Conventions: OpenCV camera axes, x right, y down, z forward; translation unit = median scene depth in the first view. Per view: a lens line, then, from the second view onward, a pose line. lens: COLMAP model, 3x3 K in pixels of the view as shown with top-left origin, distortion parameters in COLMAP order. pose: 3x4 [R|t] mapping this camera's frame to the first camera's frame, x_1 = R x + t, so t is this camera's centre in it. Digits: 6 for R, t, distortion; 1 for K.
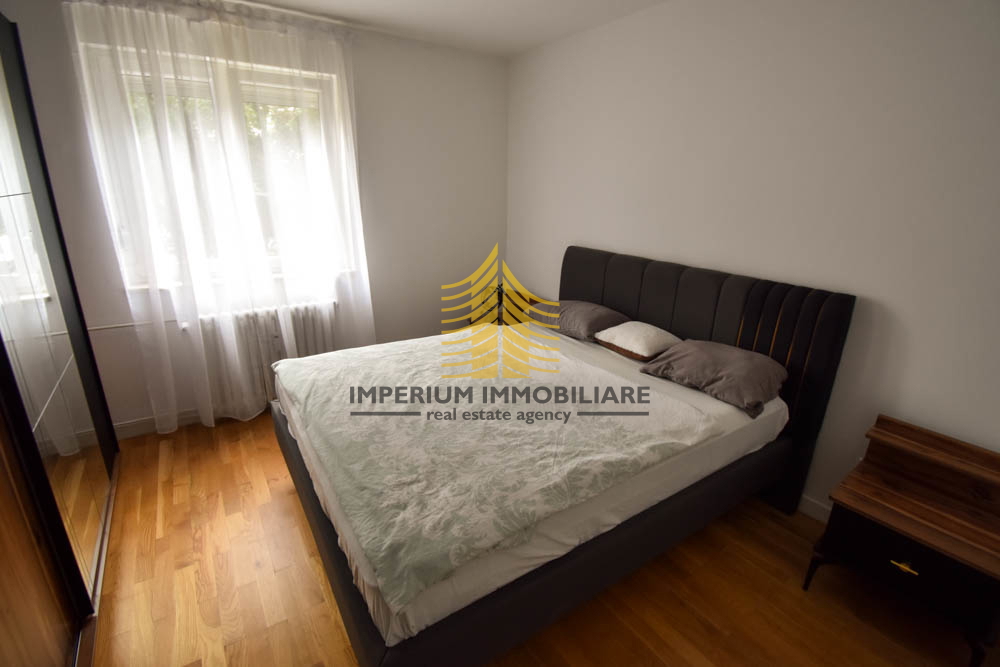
lens RADIAL K [[460.2, 0, 501.5], [0, 460.2, 331.5], [0, 0, 1]] dist [0.000802, -0.015862]
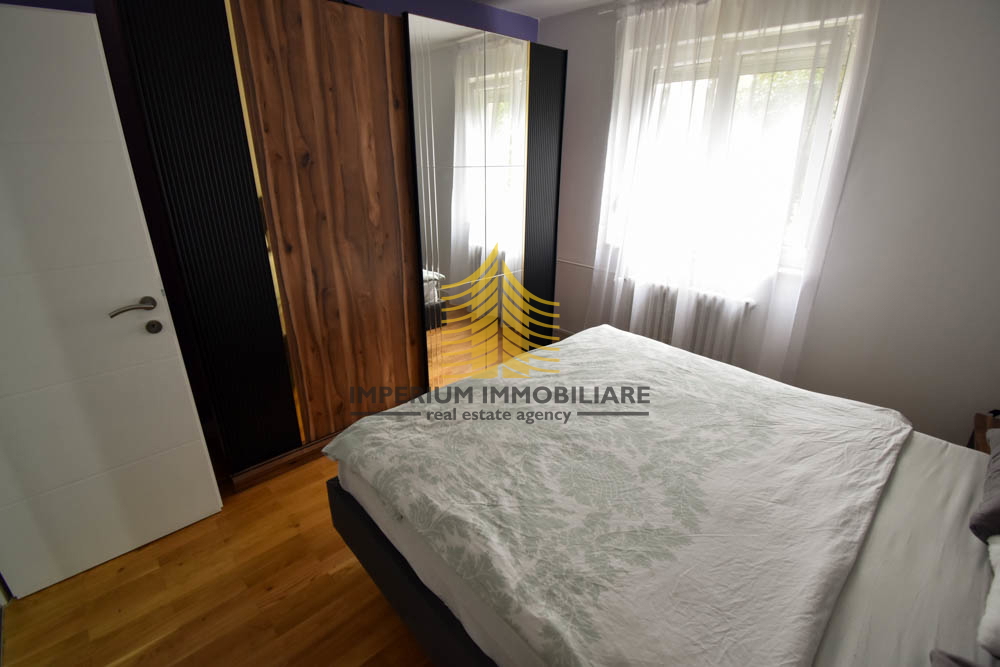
lens RADIAL K [[460.2, 0, 501.5], [0, 460.2, 331.5], [0, 0, 1]] dist [0.000802, -0.015862]
pose [[0.134232, 0.334146, -0.932914, 0.671721], [-0.303153, 0.910145, 0.282372, -0.203238], [0.943440, 0.244912, 0.223468, 0.680810]]
